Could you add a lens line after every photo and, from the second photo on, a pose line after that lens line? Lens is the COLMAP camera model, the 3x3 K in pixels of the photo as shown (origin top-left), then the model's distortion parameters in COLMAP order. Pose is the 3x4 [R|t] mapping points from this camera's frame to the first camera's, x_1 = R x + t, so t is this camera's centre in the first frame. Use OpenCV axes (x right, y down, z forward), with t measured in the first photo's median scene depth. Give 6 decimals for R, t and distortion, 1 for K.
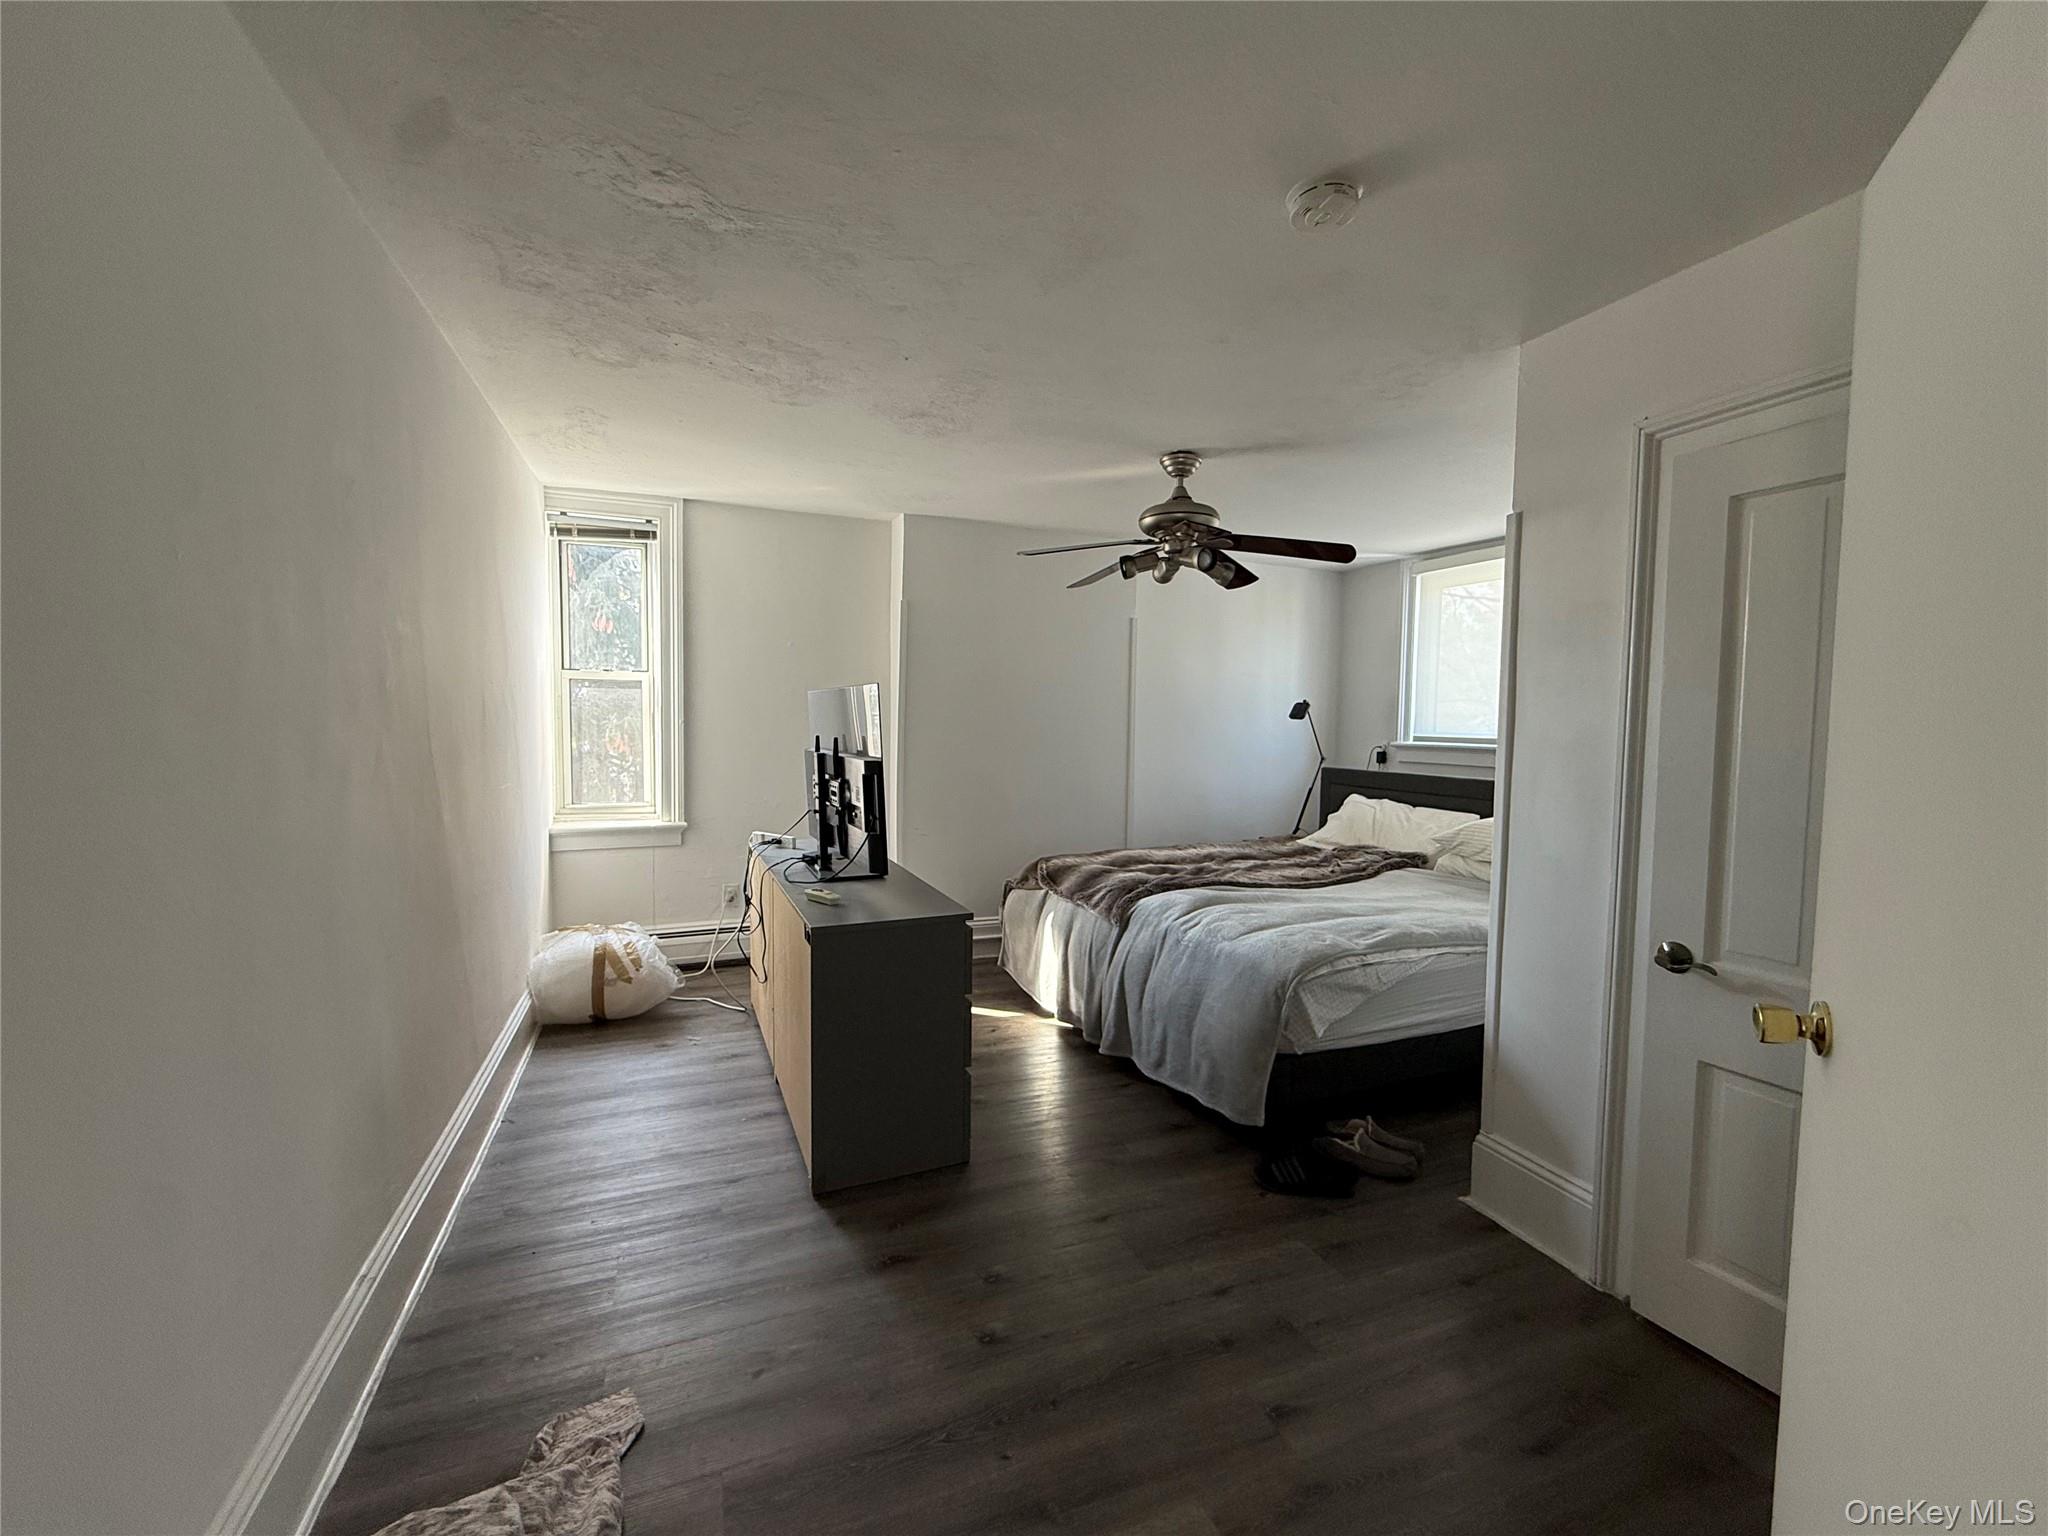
lens RADIAL K [[838.2, 0, 1023.8], [0, 838.2, 766.4], [0, 0, 1]] dist [-0.002051, 0.000139]
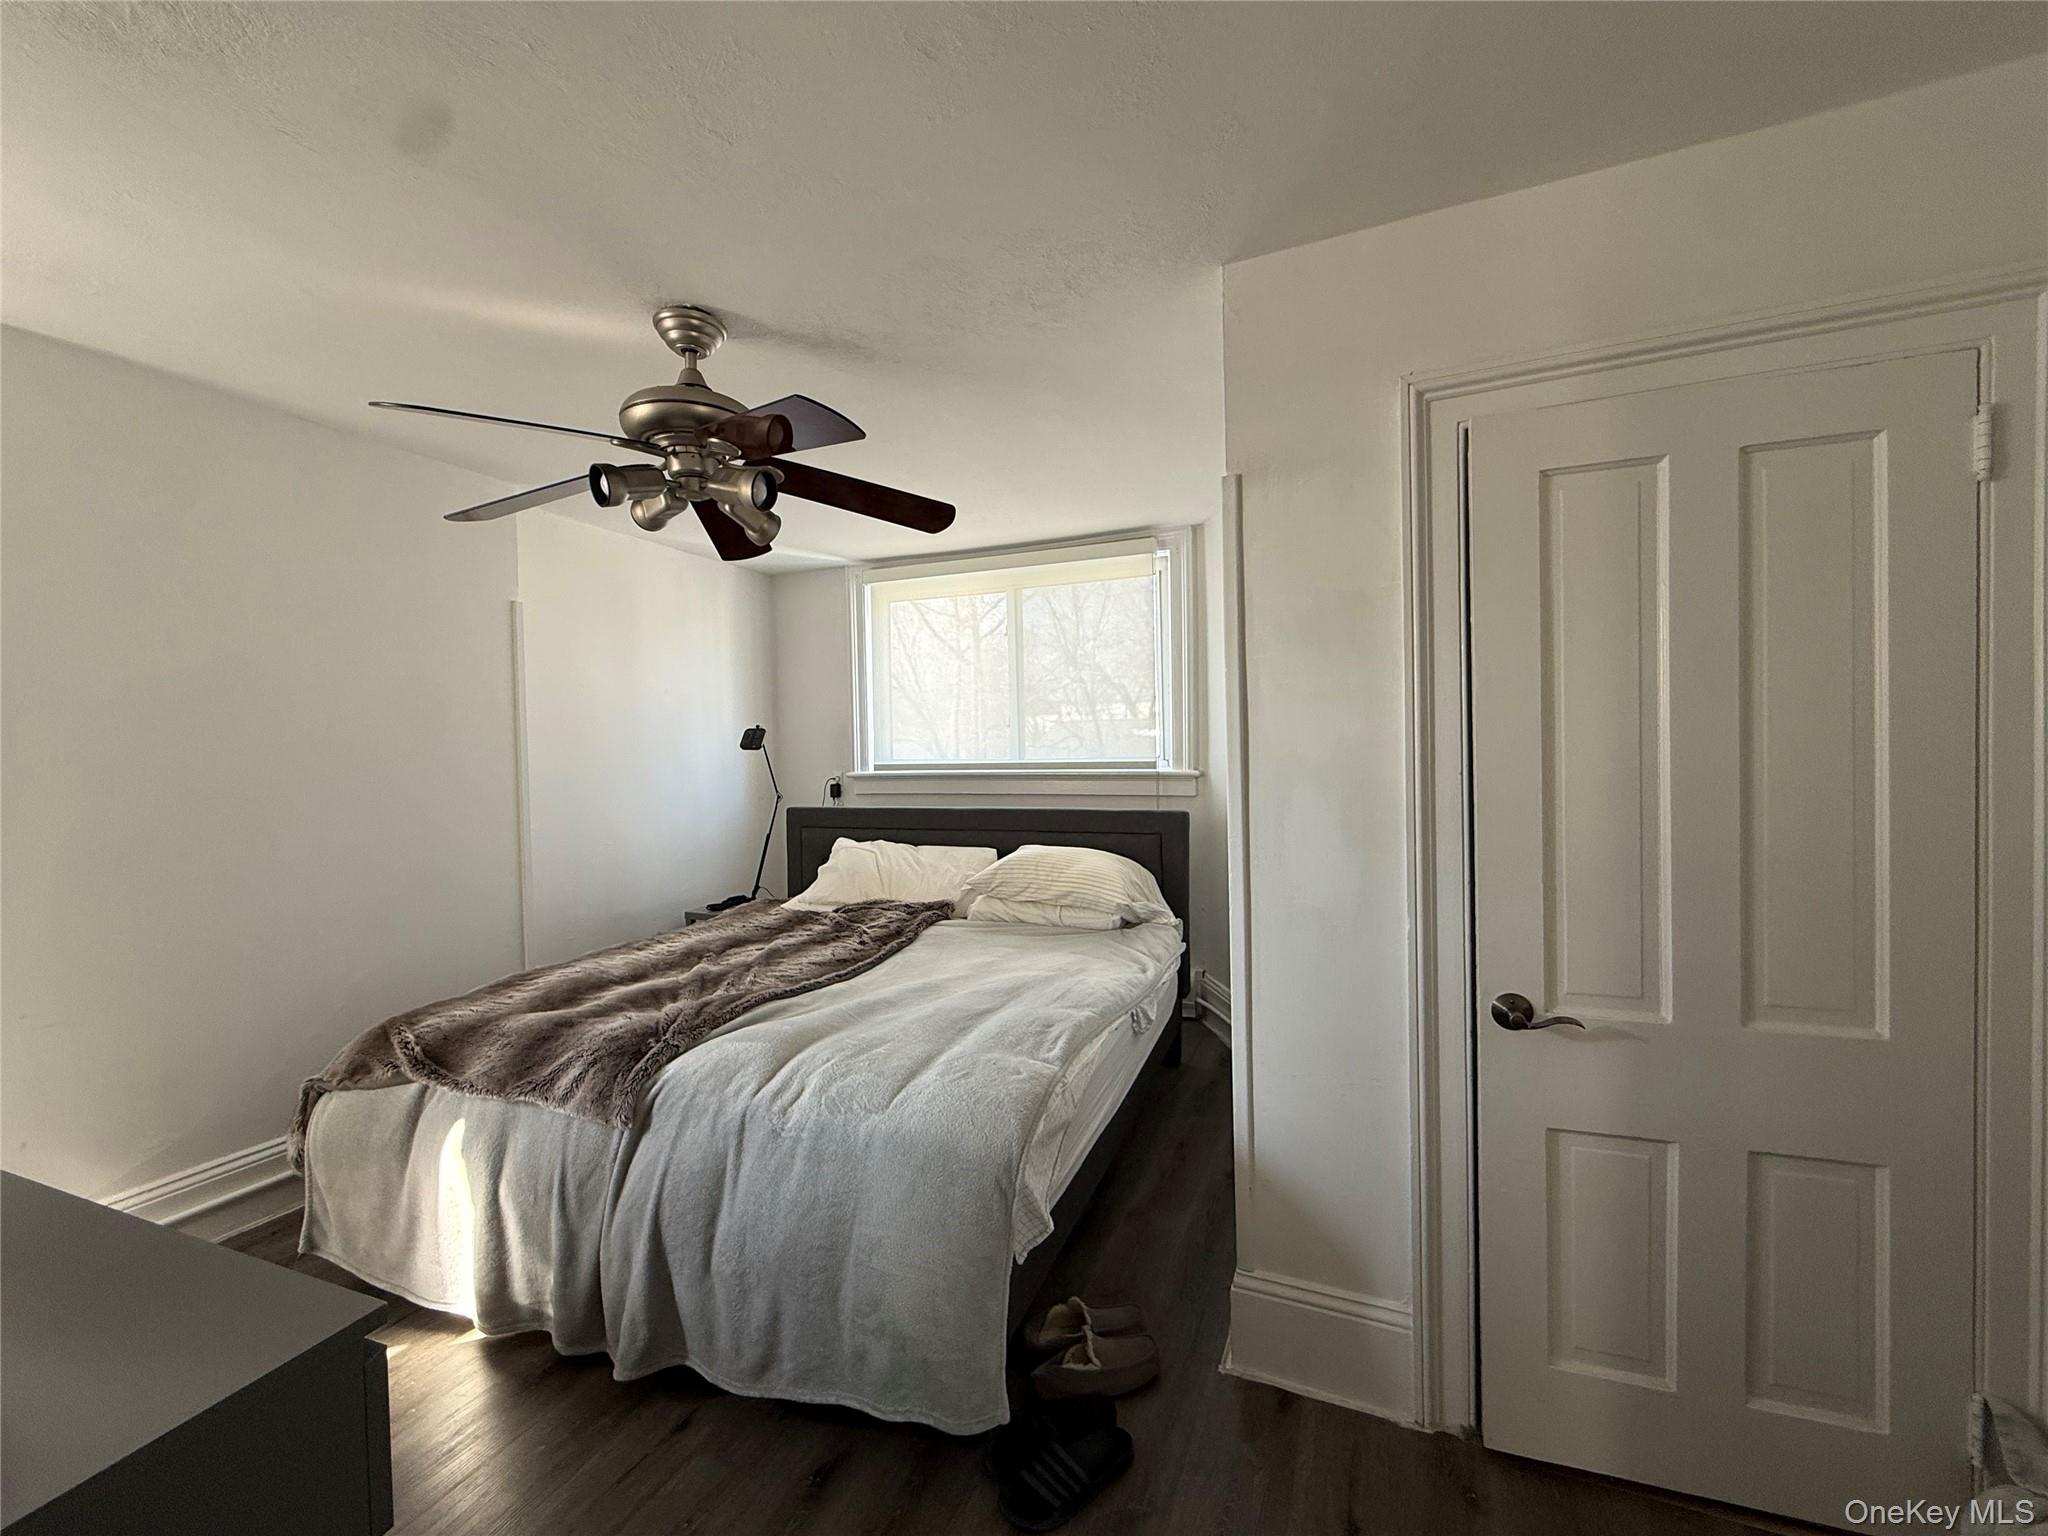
lens RADIAL K [[838.2, 0, 1023.8], [0, 838.2, 766.4], [0, 0, 1]] dist [-0.002051, 0.000139]
pose [[0.705209, -0.043513, 0.707663, -0.085630], [0.070275, 0.997490, -0.008697, -0.024869], [-0.705509, 0.055864, 0.706496, 0.416983]]
